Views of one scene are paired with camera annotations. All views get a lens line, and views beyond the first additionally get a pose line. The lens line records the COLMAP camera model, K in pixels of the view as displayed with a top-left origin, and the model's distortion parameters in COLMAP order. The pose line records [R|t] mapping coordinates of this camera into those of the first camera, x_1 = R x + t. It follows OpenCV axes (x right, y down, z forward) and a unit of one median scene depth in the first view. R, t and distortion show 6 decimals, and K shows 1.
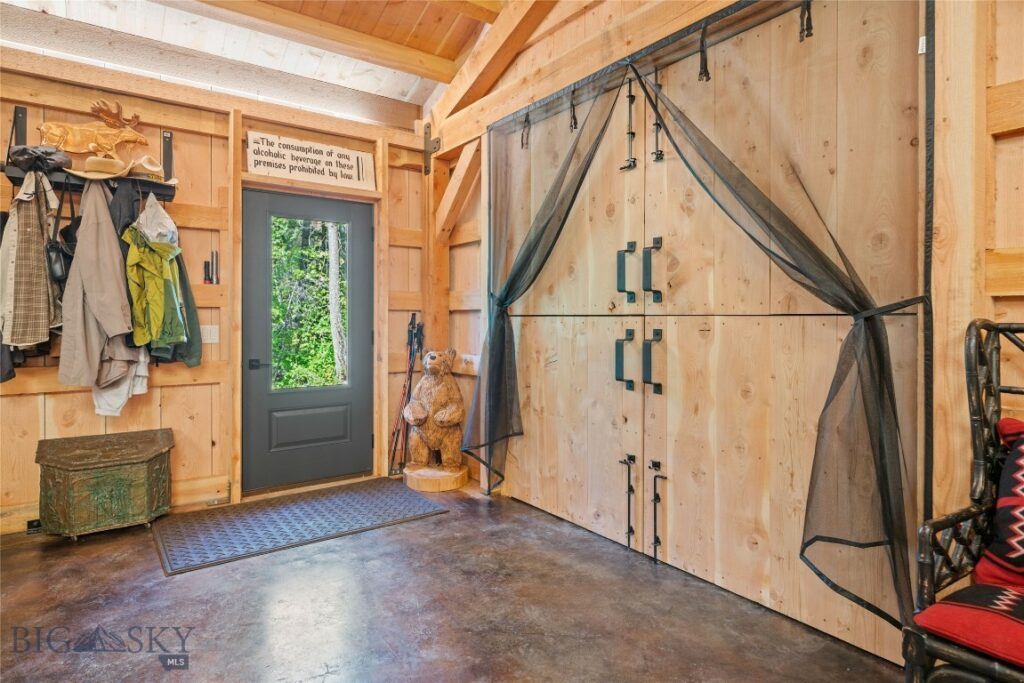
lens RADIAL K [[569.7, 0, 512.1], [0, 569.7, 317.6], [0, 0, 1]] dist [0.003001, 0.000706]
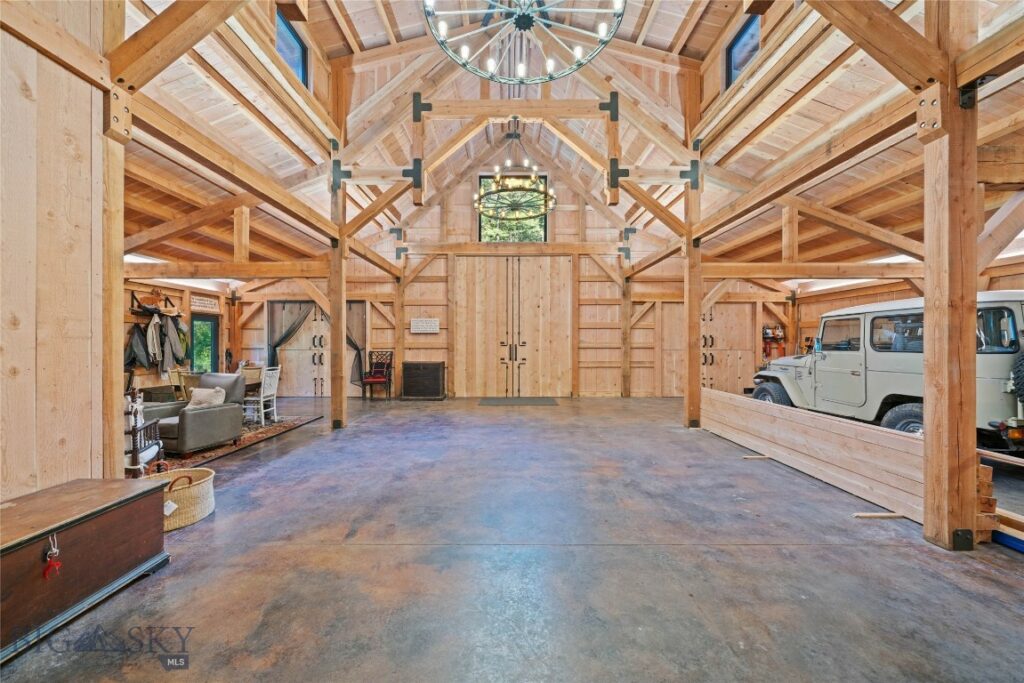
lens RADIAL K [[380.8, 0, 506.9], [0, 380.8, 344.2], [0, 0, 1]] dist [-0.002525, -0.000011]
pose [[0.588885, -0.002384, 0.808213, -1.371674], [0.001013, 0.999997, 0.002212, -0.056463], [-0.808216, -0.000484, 0.588886, -2.126454]]
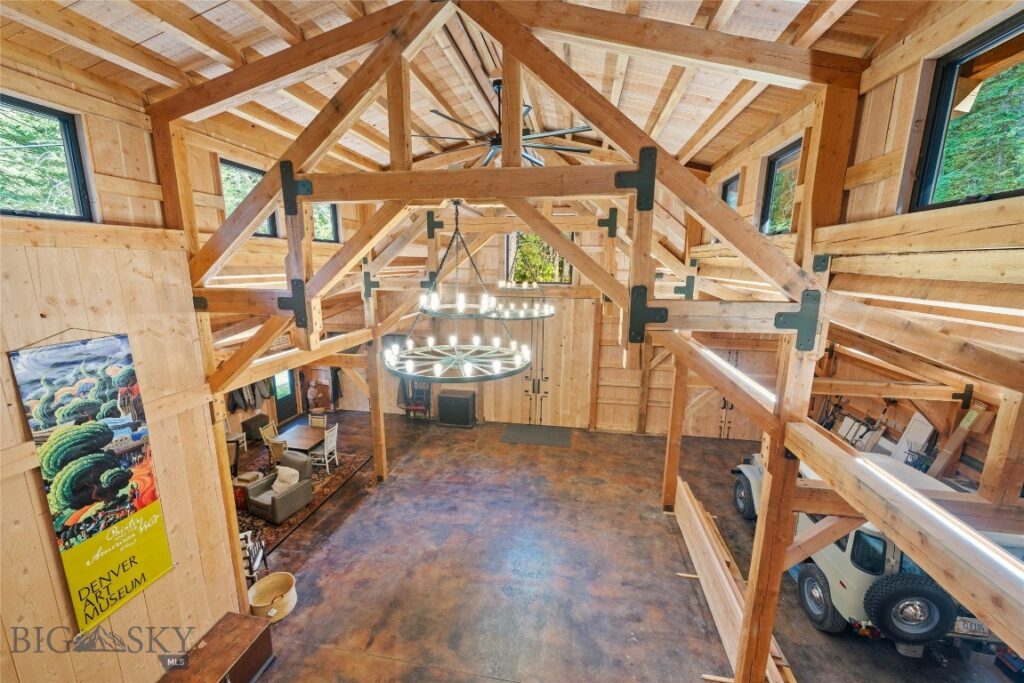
lens RADIAL K [[402.5, 0, 507.7], [0, 402.5, 341.9], [0, 0, 1]] dist [-0.000925, 0.000304]
pose [[0.719189, -0.133939, 0.681782, -1.402145], [-0.004440, 0.980338, 0.197276, -1.051654], [-0.694800, -0.144906, 0.704454, -2.616539]]
